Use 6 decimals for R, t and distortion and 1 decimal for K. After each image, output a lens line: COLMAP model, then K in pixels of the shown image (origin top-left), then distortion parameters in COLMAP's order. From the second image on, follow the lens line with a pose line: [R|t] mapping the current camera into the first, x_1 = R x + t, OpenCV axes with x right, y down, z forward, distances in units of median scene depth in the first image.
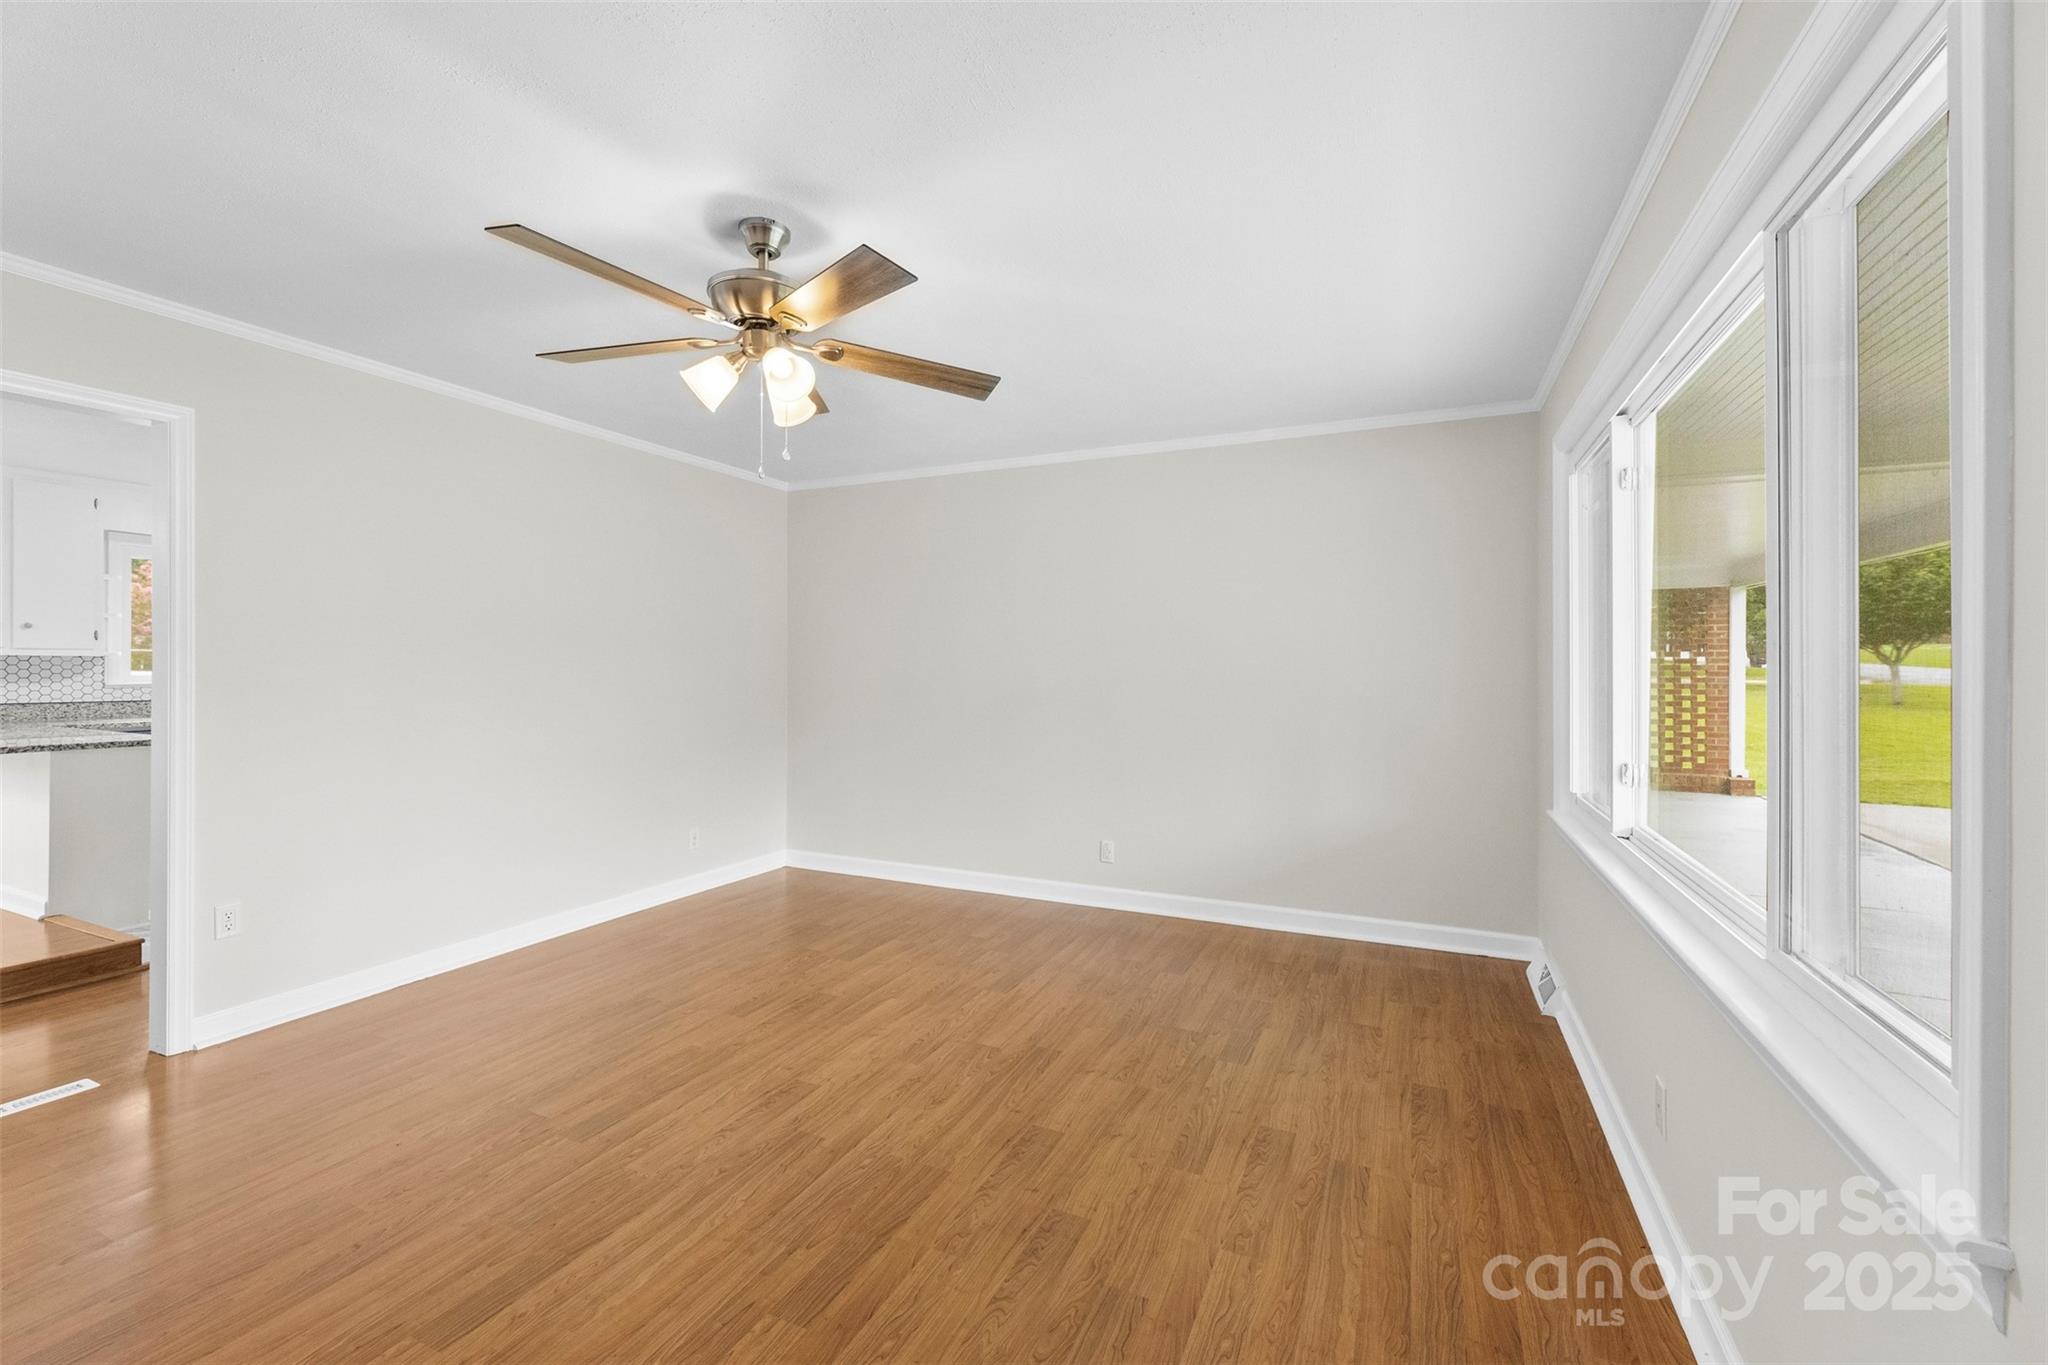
lens RADIAL K [[831.0, 0, 1032.0], [0, 831.0, 672.4], [0, 0, 1]] dist [0.000273, 0.000866]
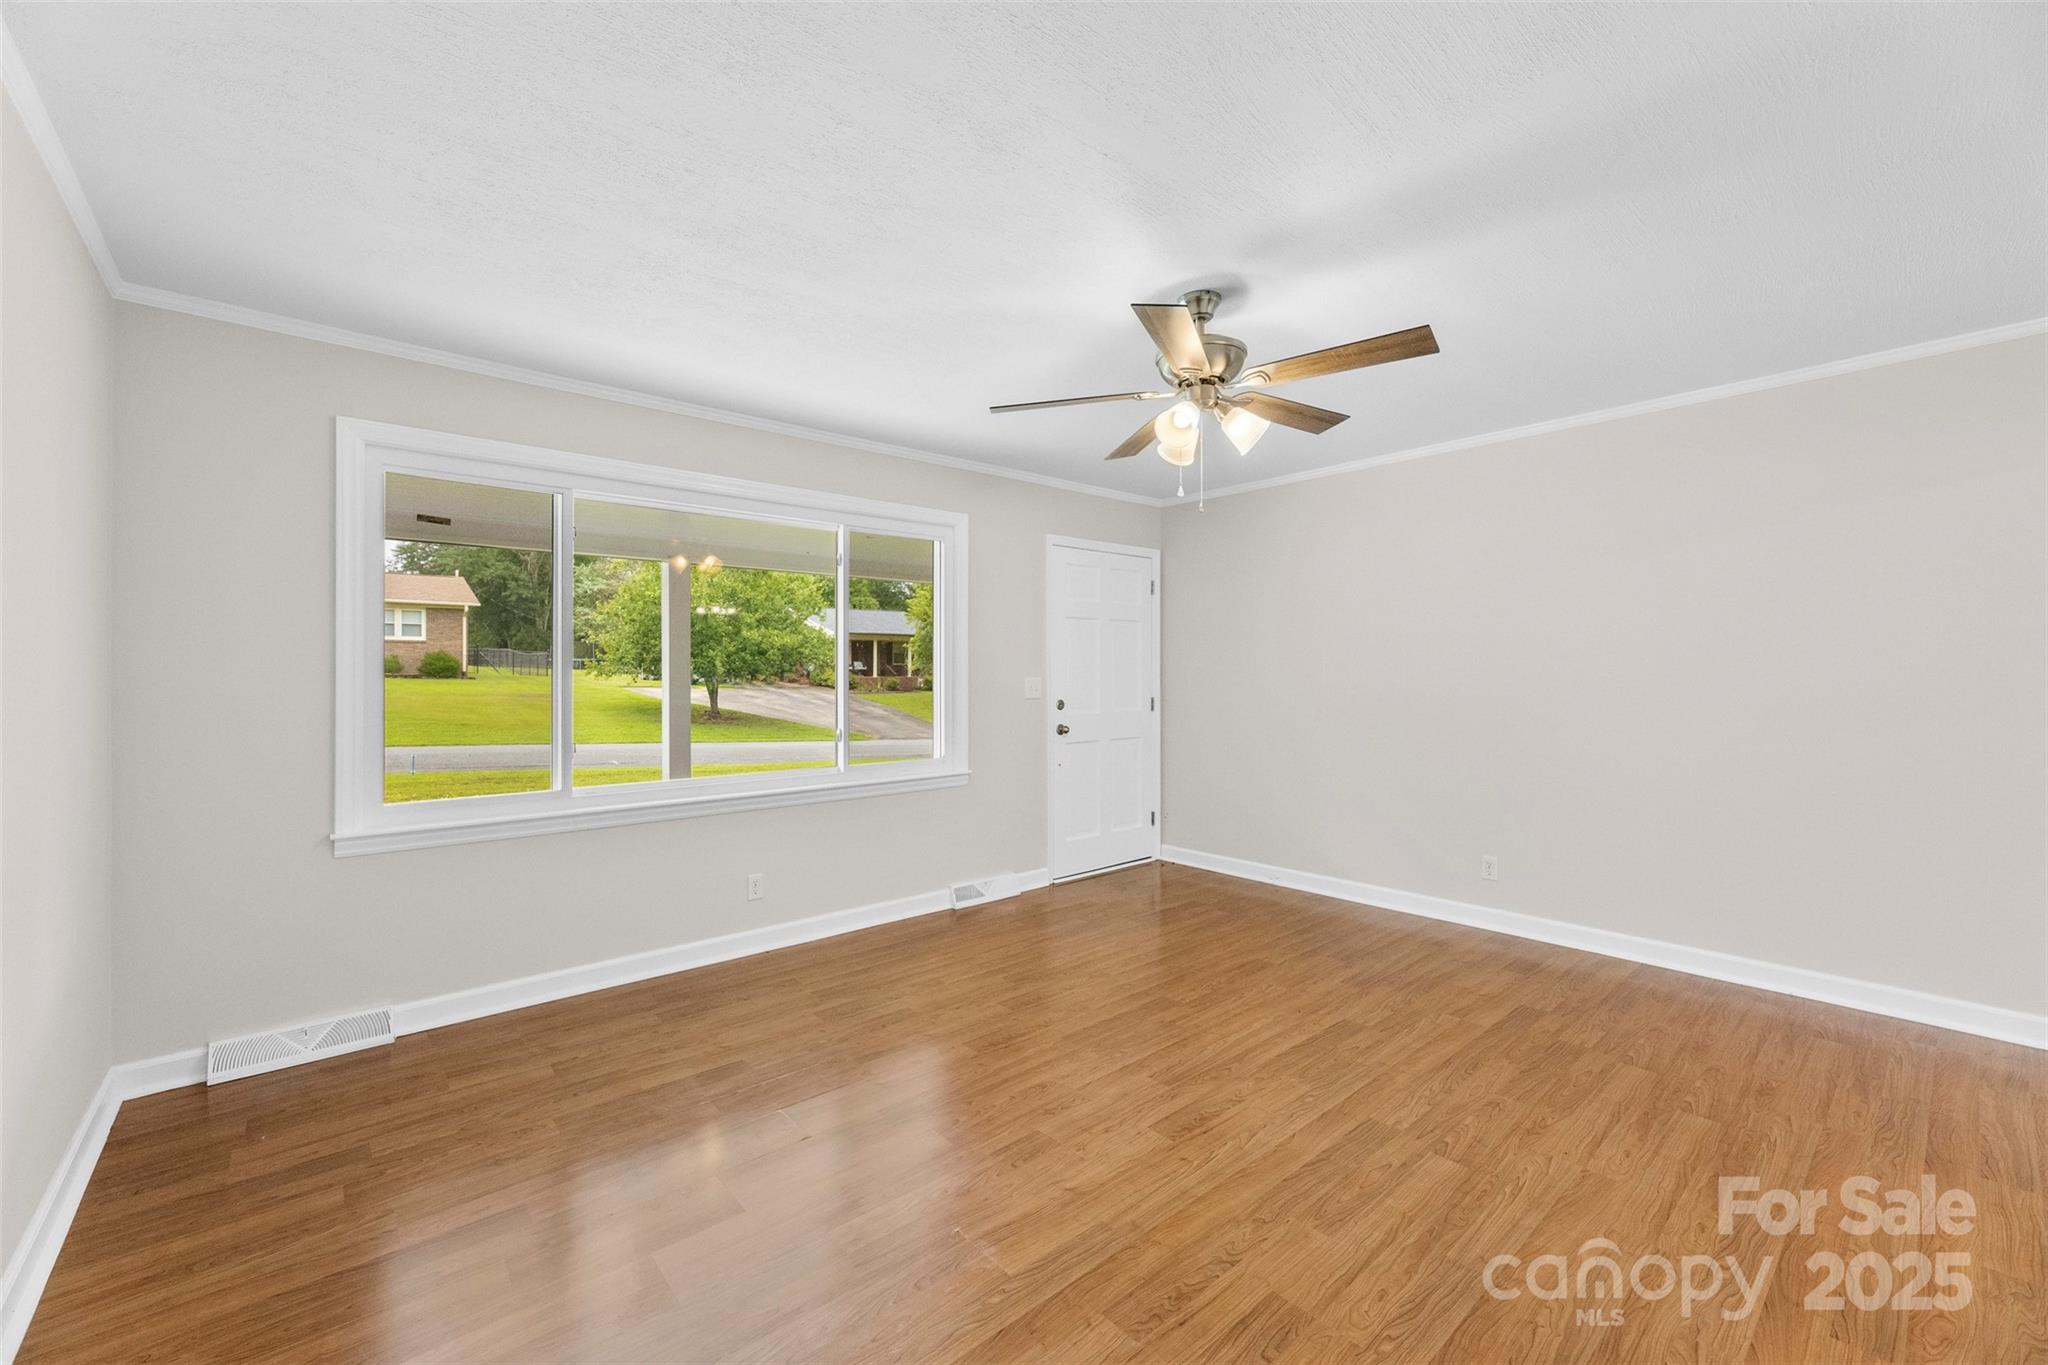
lens RADIAL K [[831.0, 0, 1027.6], [0, 831.0, 666.6], [0, 0, 1]] dist [0.000273, 0.000866]
pose [[-0.909270, 0.001031, 0.416206, -0.576659], [0.000678, 0.999999, -0.000998, -0.012023], [-0.416207, -0.000625, -0.909270, 2.113339]]
